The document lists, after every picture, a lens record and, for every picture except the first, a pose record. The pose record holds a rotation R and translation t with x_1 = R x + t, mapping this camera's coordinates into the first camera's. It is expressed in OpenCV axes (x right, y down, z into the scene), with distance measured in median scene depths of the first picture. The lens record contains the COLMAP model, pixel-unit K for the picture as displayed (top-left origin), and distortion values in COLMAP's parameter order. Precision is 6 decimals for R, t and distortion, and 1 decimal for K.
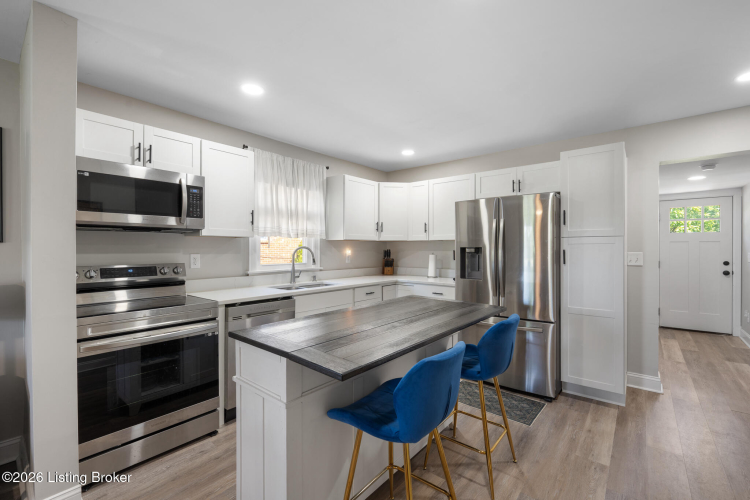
lens RADIAL K [[330.6, 0, 375.0], [0, 330.6, 250.0], [0, 0, 1]] dist [-0.001329, -0.000151]
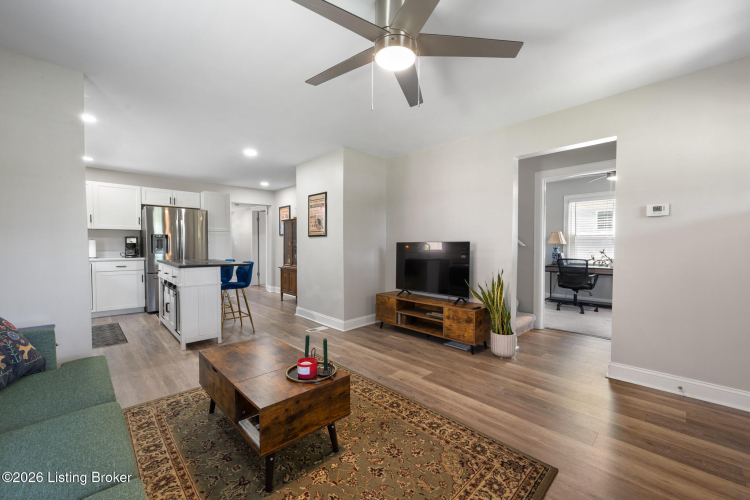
lens RADIAL K [[300.2, 0, 377.5], [0, 300.2, 252.9], [0, 0, 1]] dist [-0.001226, -0.000124]
pose [[0.117605, -0.027396, 0.992682, -1.005379], [0.002720, 0.999625, 0.027266, 0.041856], [-0.993057, -0.000506, 0.117636, -0.269189]]
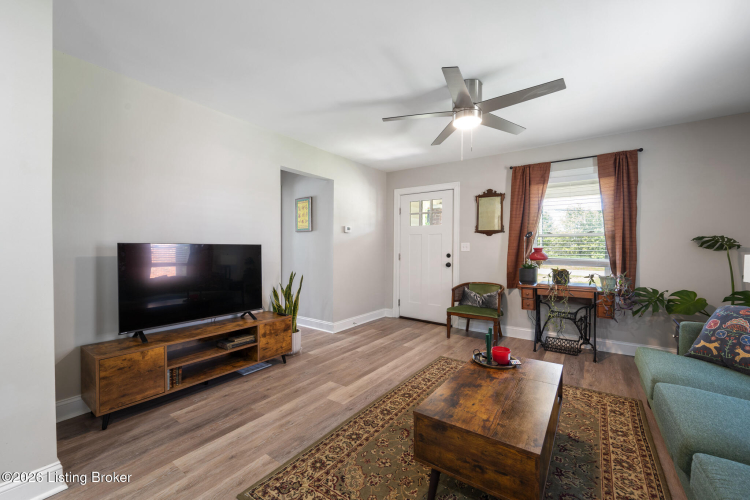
lens RADIAL K [[304.8, 0, 375.0], [0, 304.8, 250.0], [0, 0, 1]] dist [-0.001417, -0.000010]
pose [[-0.997948, -0.004387, -0.063876, -0.309220], [-0.004848, 0.999963, 0.007052, 0.040344], [0.063842, 0.007348, -0.997933, 0.415674]]
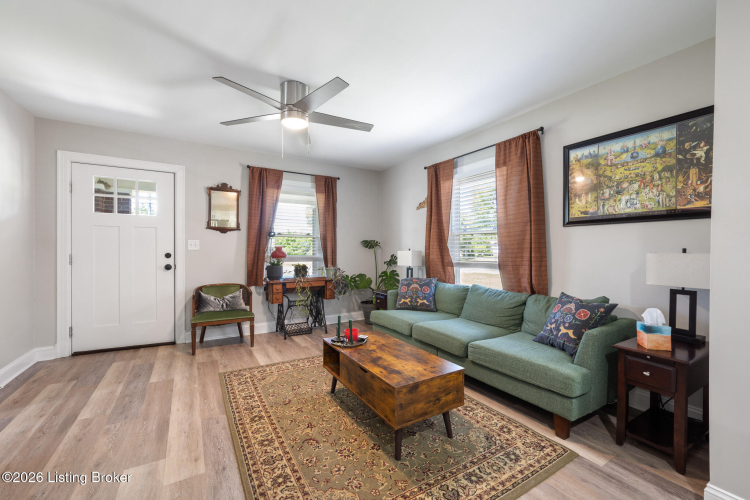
lens RADIAL K [[313.4, 0, 378.9], [0, 313.4, 249.0], [0, 0, 1]] dist [-0.000132, -0.000021]
pose [[-0.333479, -0.001791, -0.942756, 0.049231], [-0.007666, 0.999970, 0.000812, 0.043405], [0.942726, 0.007498, -0.333483, 0.169363]]
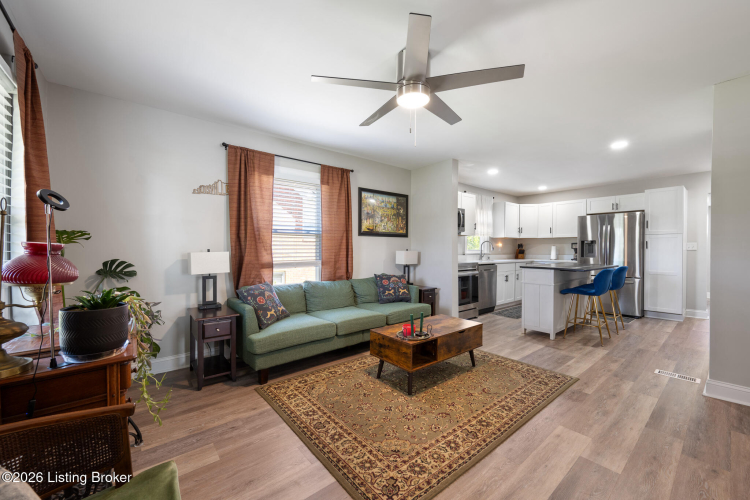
lens RADIAL K [[294.6, 0, 375.5], [0, 294.6, 253.1], [0, 0, 1]] dist [0.001327, 0.000145]
pose [[0.980571, 0.003744, -0.196127, -0.510971], [-0.001743, 0.999945, 0.010374, 0.042990], [0.196155, -0.009831, 0.980524, -0.795651]]
